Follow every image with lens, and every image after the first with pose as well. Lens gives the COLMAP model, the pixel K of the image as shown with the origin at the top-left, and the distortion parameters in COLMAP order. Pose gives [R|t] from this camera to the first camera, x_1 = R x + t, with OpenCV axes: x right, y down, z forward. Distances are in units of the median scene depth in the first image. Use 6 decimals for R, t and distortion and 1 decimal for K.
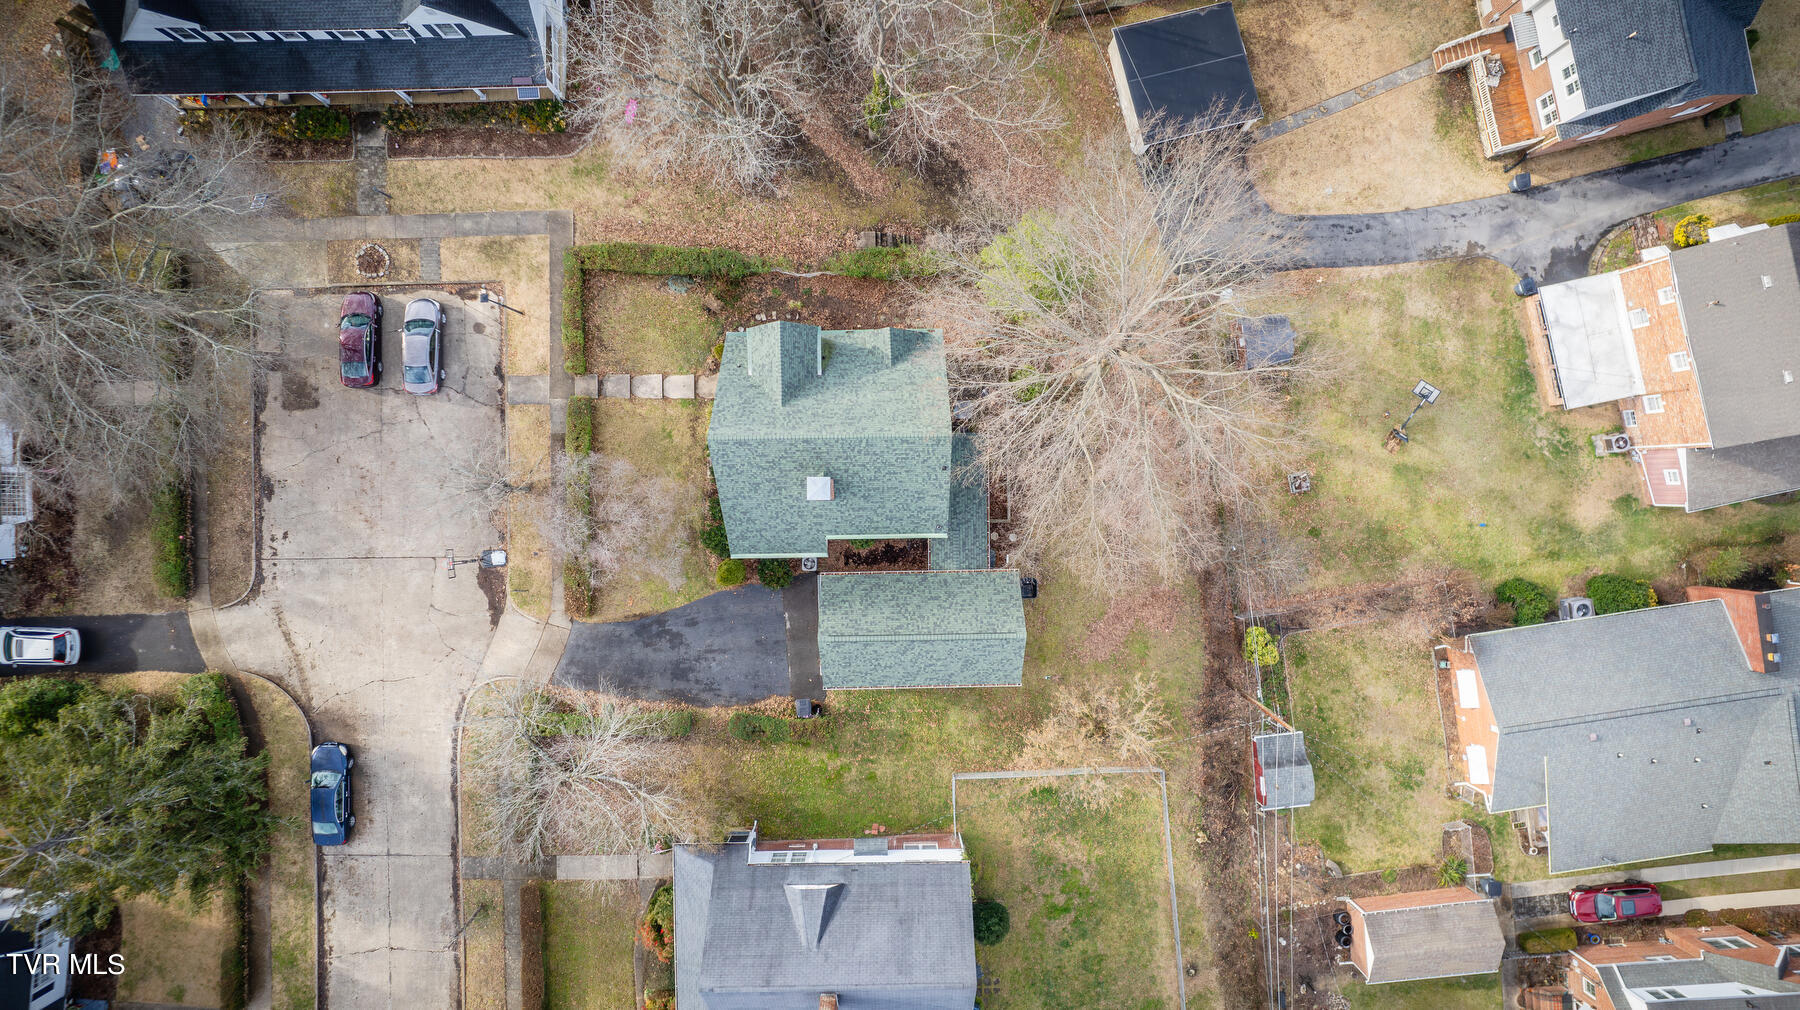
lens RADIAL K [[1151.8, 0, 900.0], [0, 1151.8, 505.0], [0, 0, 1]] dist [-0.075764, 0.069713]
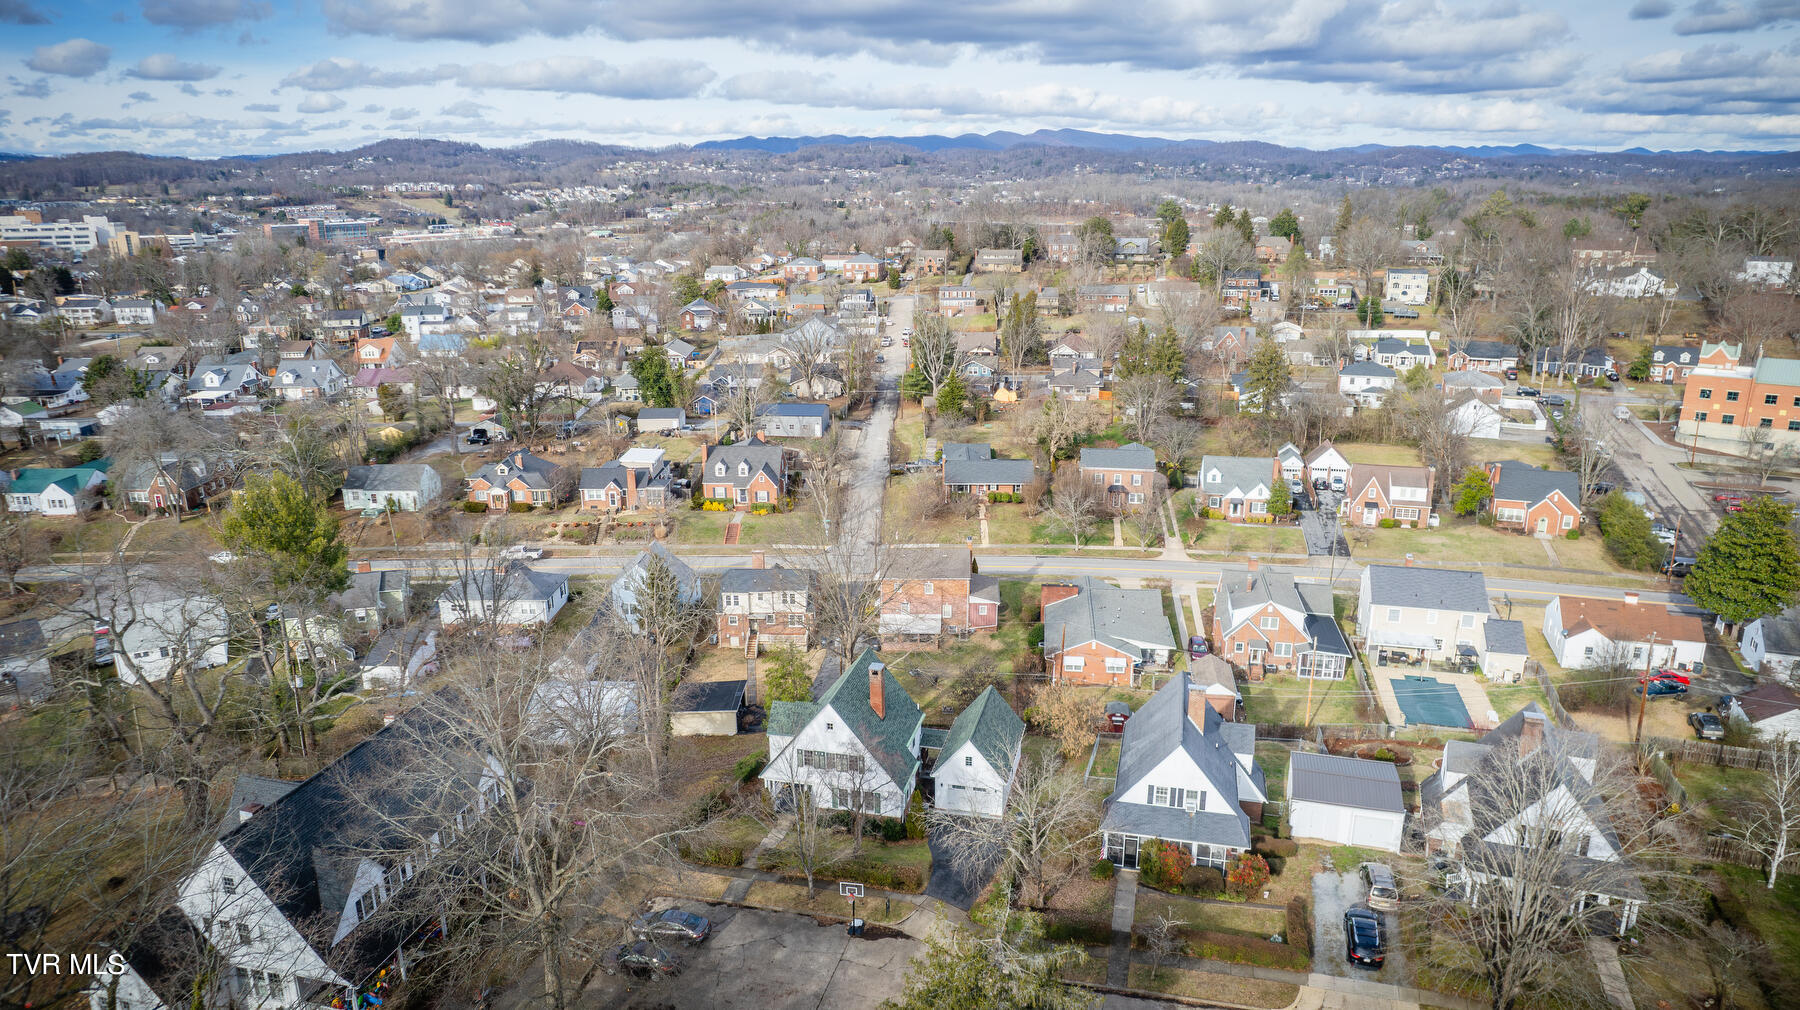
lens RADIAL K [[1151.8, 0, 900.0], [0, 1151.8, 505.0], [0, 0, 1]] dist [-0.075764, 0.069713]
pose [[0.256927, -0.267047, 0.928803, -1.337692], [0.966151, 0.047854, -0.253500, 0.373606], [0.023249, 0.962495, 0.270302, 0.247659]]
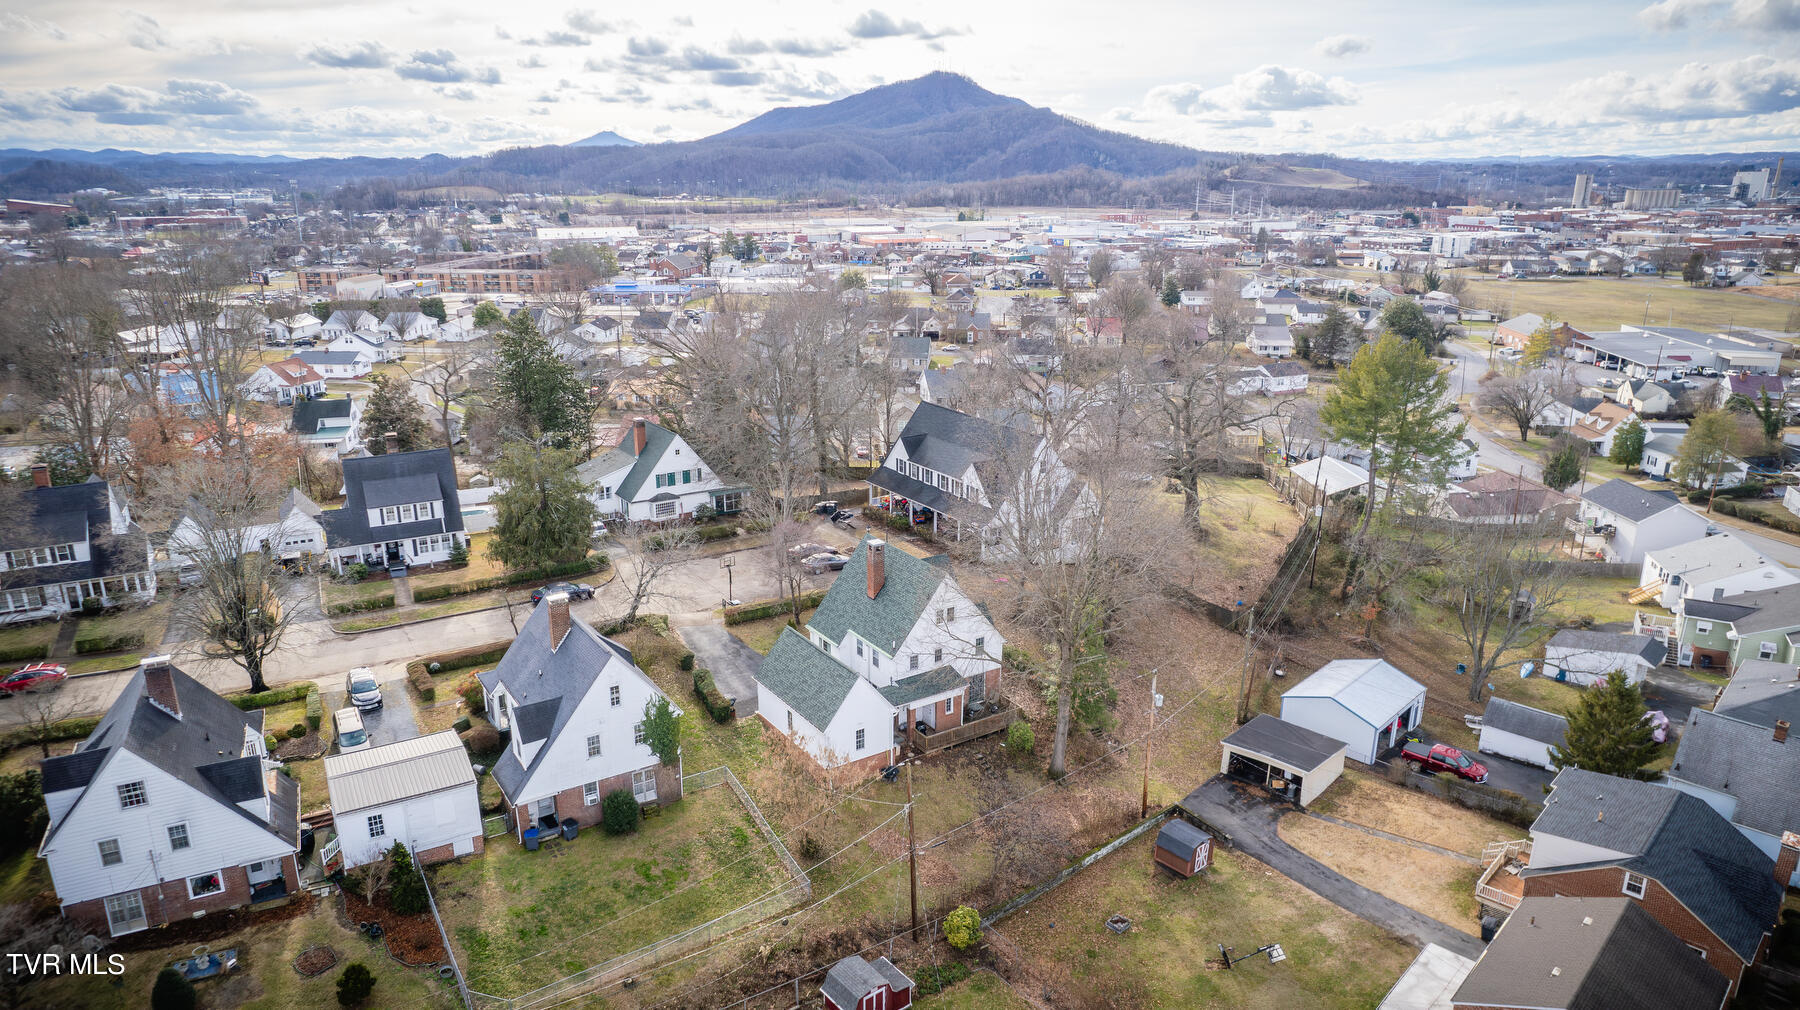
lens RADIAL K [[1151.8, 0, 900.0], [0, 1151.8, 505.0], [0, 0, 1]] dist [-0.075764, 0.069713]
pose [[0.536518, 0.242558, -0.808278, 1.050622], [-0.843811, 0.141213, -0.517727, 0.665164], [-0.011439, 0.959804, 0.280436, 0.383234]]
